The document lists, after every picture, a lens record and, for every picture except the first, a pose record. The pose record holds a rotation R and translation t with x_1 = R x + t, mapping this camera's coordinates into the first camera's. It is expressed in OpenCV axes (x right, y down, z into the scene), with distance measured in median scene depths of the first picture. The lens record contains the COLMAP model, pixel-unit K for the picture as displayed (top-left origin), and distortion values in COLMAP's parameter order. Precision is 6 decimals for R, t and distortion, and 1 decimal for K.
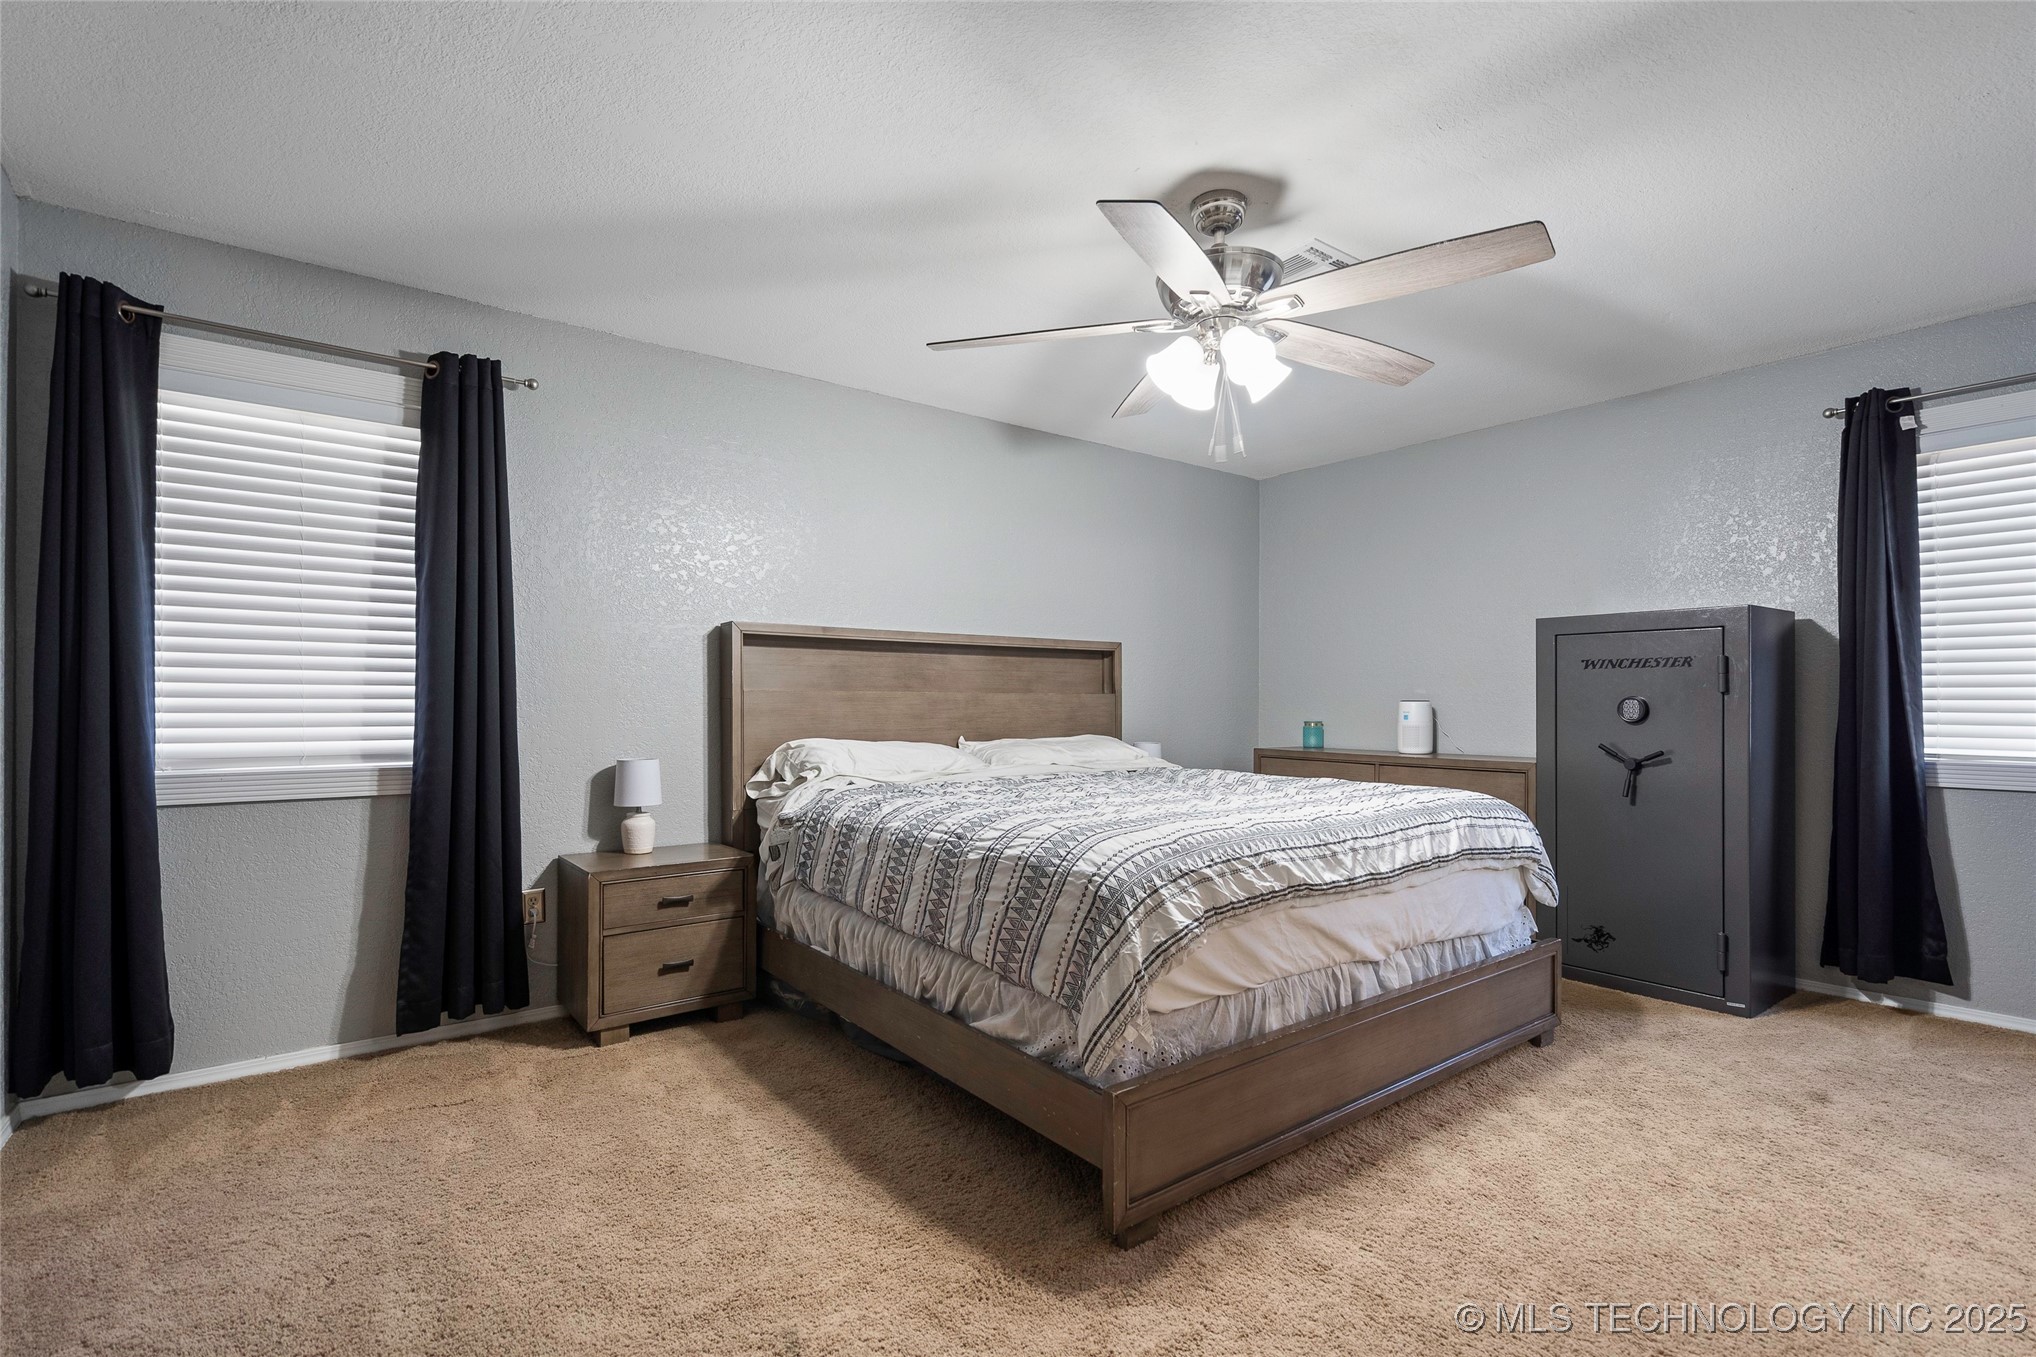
lens RADIAL K [[949.7, 0, 1017.3], [0, 949.7, 682.6], [0, 0, 1]] dist [0.001104, 0.000546]
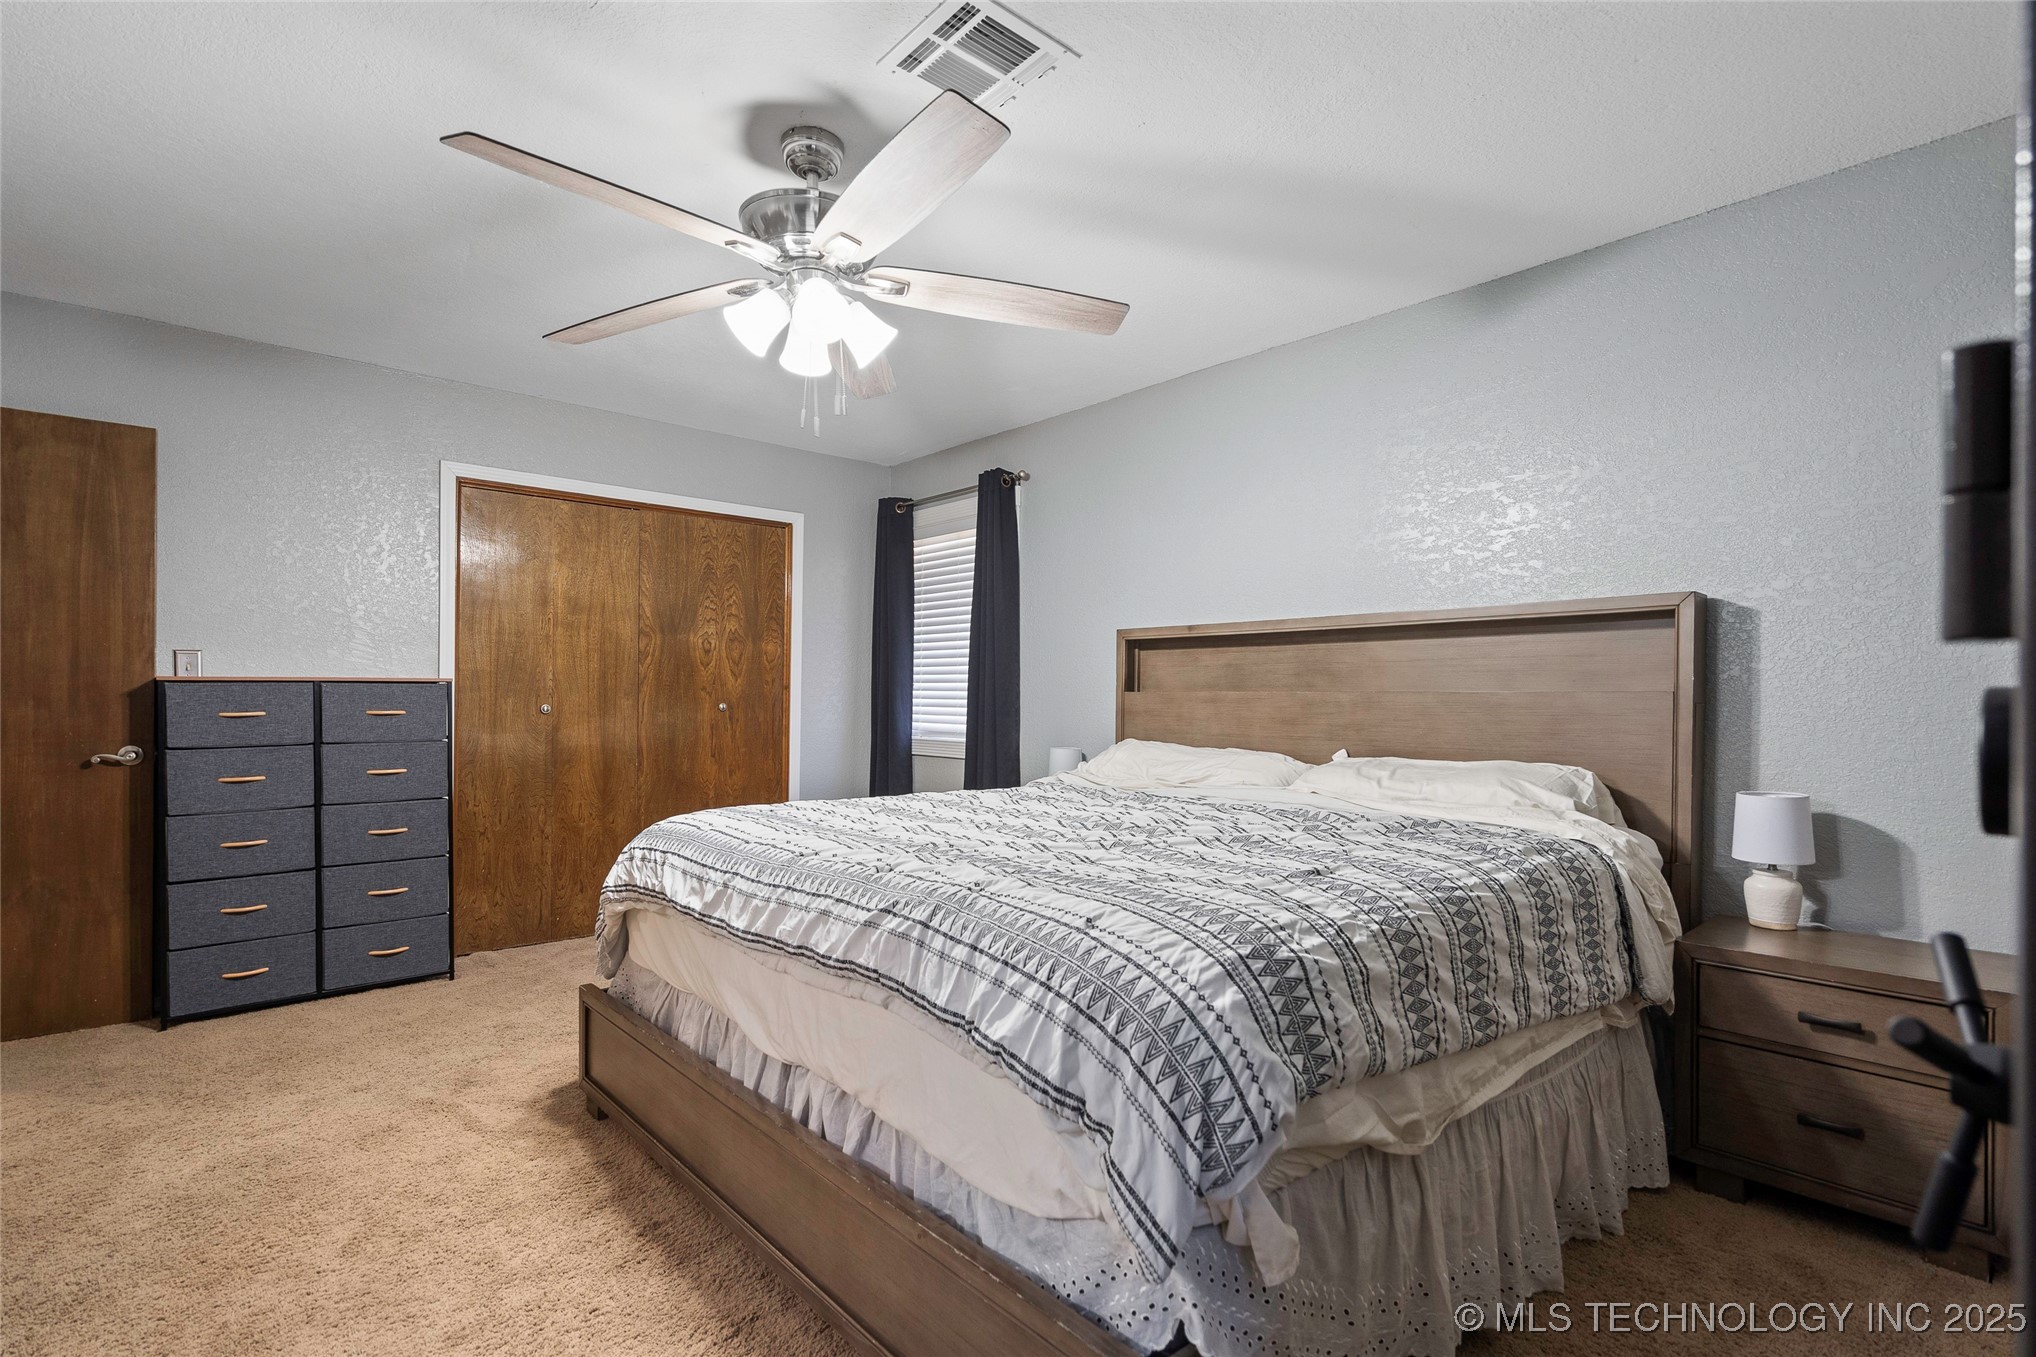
lens RADIAL K [[949.7, 0, 1015.1], [0, 949.7, 685.3], [0, 0, 1]] dist [0.001104, 0.000546]
pose [[0.081285, -0.016919, -0.996547, 0.731933], [0.014770, 0.999767, -0.015769, 0.014292], [0.996581, -0.013437, 0.081516, 0.731473]]
